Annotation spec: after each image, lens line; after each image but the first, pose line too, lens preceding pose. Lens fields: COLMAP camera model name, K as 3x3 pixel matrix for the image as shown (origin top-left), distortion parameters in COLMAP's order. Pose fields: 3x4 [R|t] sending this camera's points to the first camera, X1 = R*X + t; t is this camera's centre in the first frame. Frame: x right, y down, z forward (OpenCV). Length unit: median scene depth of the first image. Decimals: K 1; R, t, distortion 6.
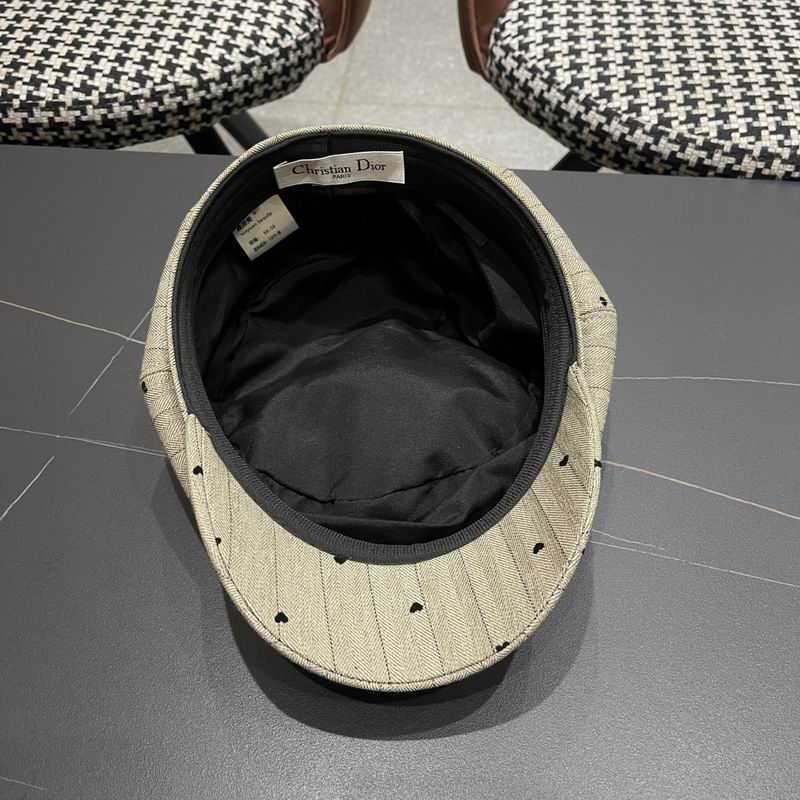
lens RADIAL K [[830.9, 0, 401.7], [0, 830.9, 406.3], [0, 0, 1]] dist [0.012772, 0.000000]
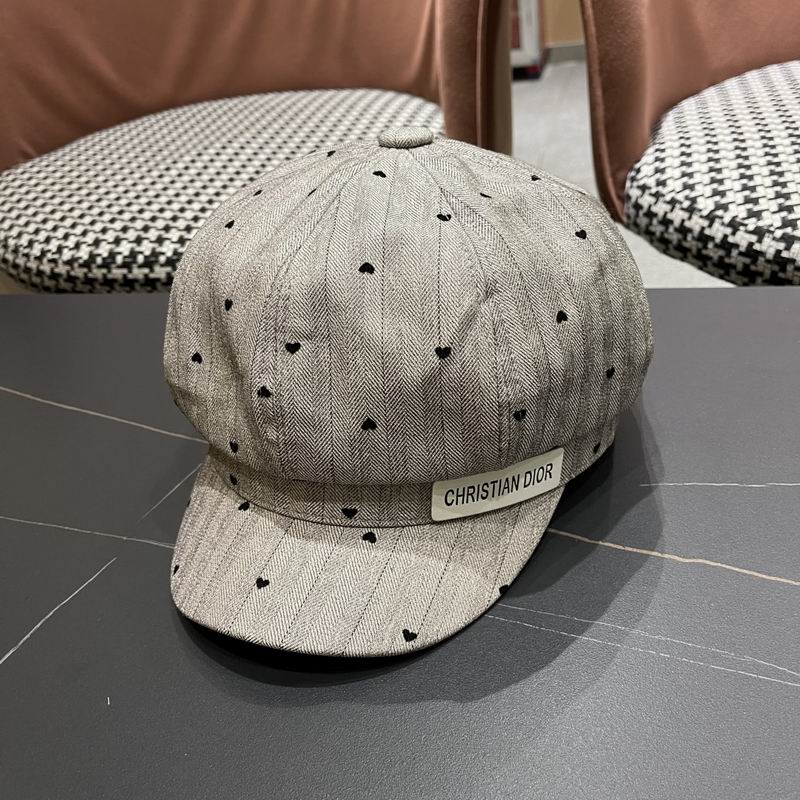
lens RADIAL K [[830.9, 0, 406.2], [0, 830.9, 408.1], [0, 0, 1]] dist [0.012772, 0.000000]
pose [[0.980210, -0.012640, -0.197558, 0.046157], [-0.044890, 0.957771, -0.284007, 0.102023], [0.192805, 0.287255, 0.938249, 0.123718]]
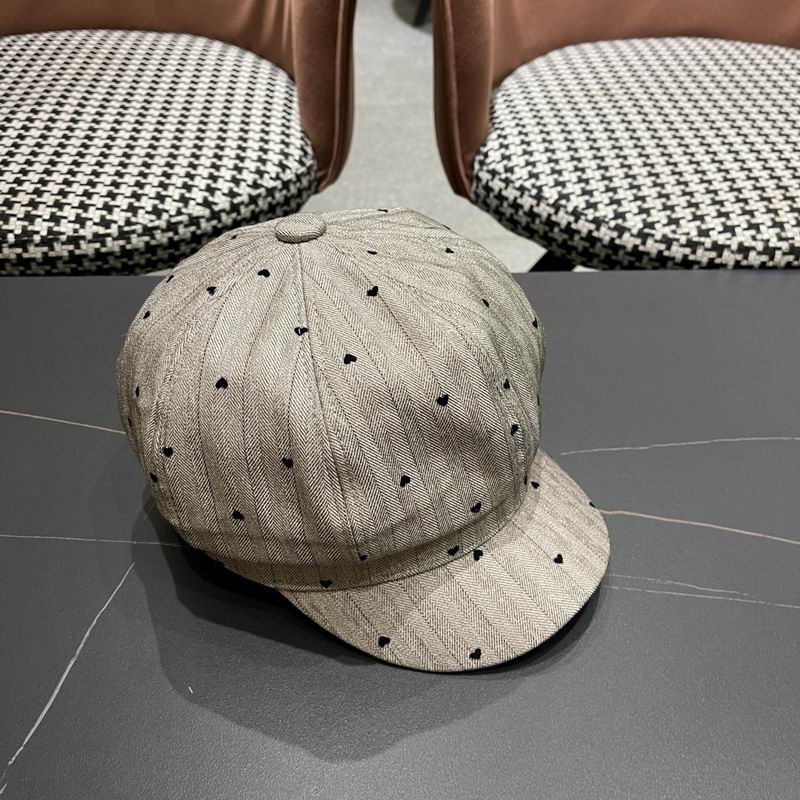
lens RADIAL K [[830.9, 0, 400.1], [0, 830.9, 407.1], [0, 0, 1]] dist [0.012772, 0.000000]
pose [[0.991947, -0.067980, 0.106860, -0.139201], [0.084563, 0.983611, -0.159244, 0.043608], [-0.094283, 0.166998, 0.981439, -0.019661]]
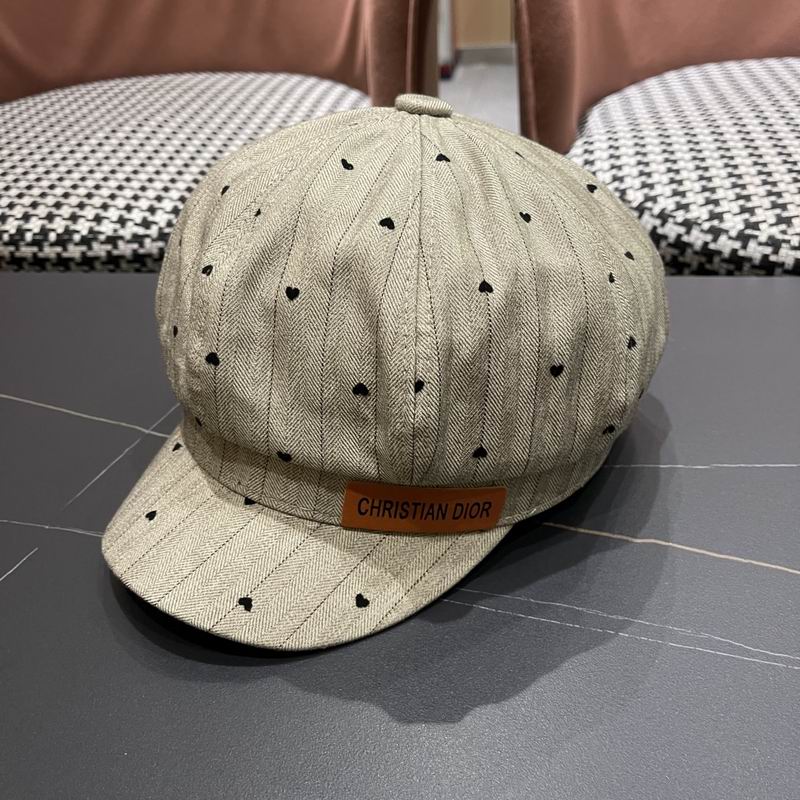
lens RADIAL K [[830.9, 0, 399.0], [0, 830.9, 408.8], [0, 0, 1]] dist [0.012772, 0.000000]
pose [[0.995783, -0.007672, -0.091413, 0.011733], [-0.019018, 0.957581, -0.287536, 0.111497], [0.089742, 0.288062, 0.953397, 0.141698]]
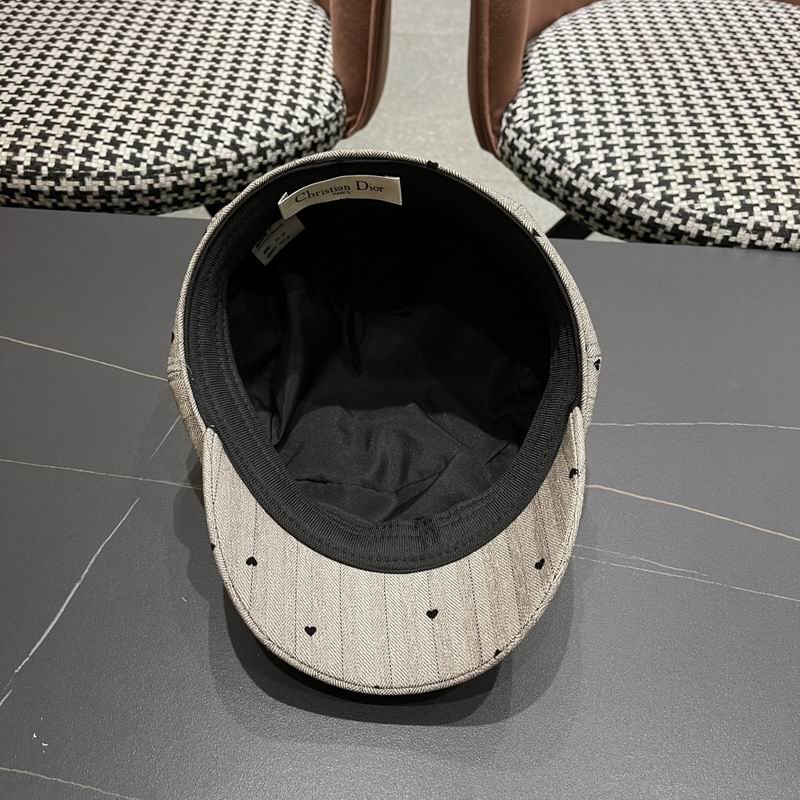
lens RADIAL K [[830.9, 0, 396.1], [0, 830.9, 400.7], [0, 0, 1]] dist [0.012772, 0.000000]
pose [[0.998212, -0.001380, 0.059759, -0.106768], [0.006095, 0.996873, -0.078790, 0.014442], [-0.059463, 0.079013, 0.995098, -0.064408]]
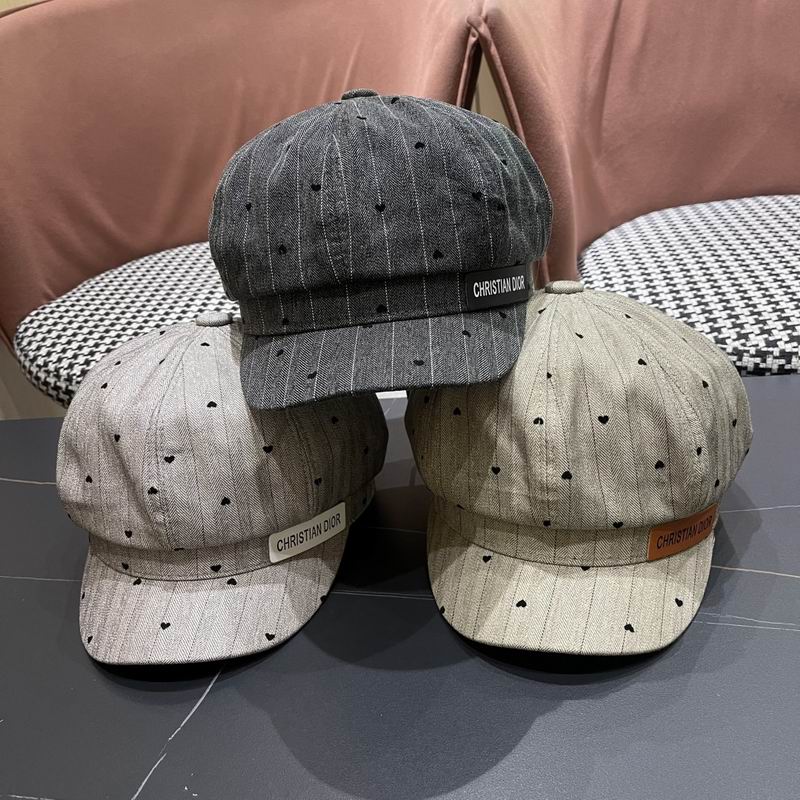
lens RADIAL K [[830.9, 0, 393.9], [0, 830.9, 415.6], [0, 0, 1]] dist [0.012772, 0.000000]
pose [[0.994215, -0.087985, -0.061610, -0.098786], [0.057555, 0.920682, -0.386046, 0.202715], [0.090690, 0.380266, 0.920420, -0.146728]]
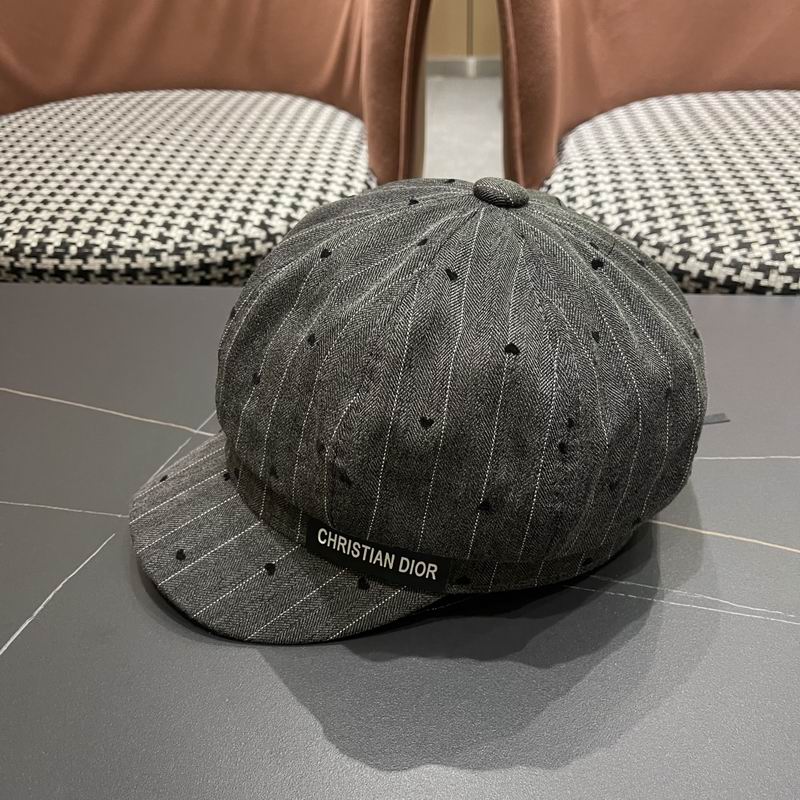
lens RADIAL K [[830.9, 0, 397.0], [0, 830.9, 417.7], [0, 0, 1]] dist [0.012772, 0.000000]
pose [[0.999612, -0.008806, -0.026439, -0.052300], [0.000995, 0.959430, -0.281946, 0.139653], [0.027850, 0.281810, 0.959066, 0.050856]]
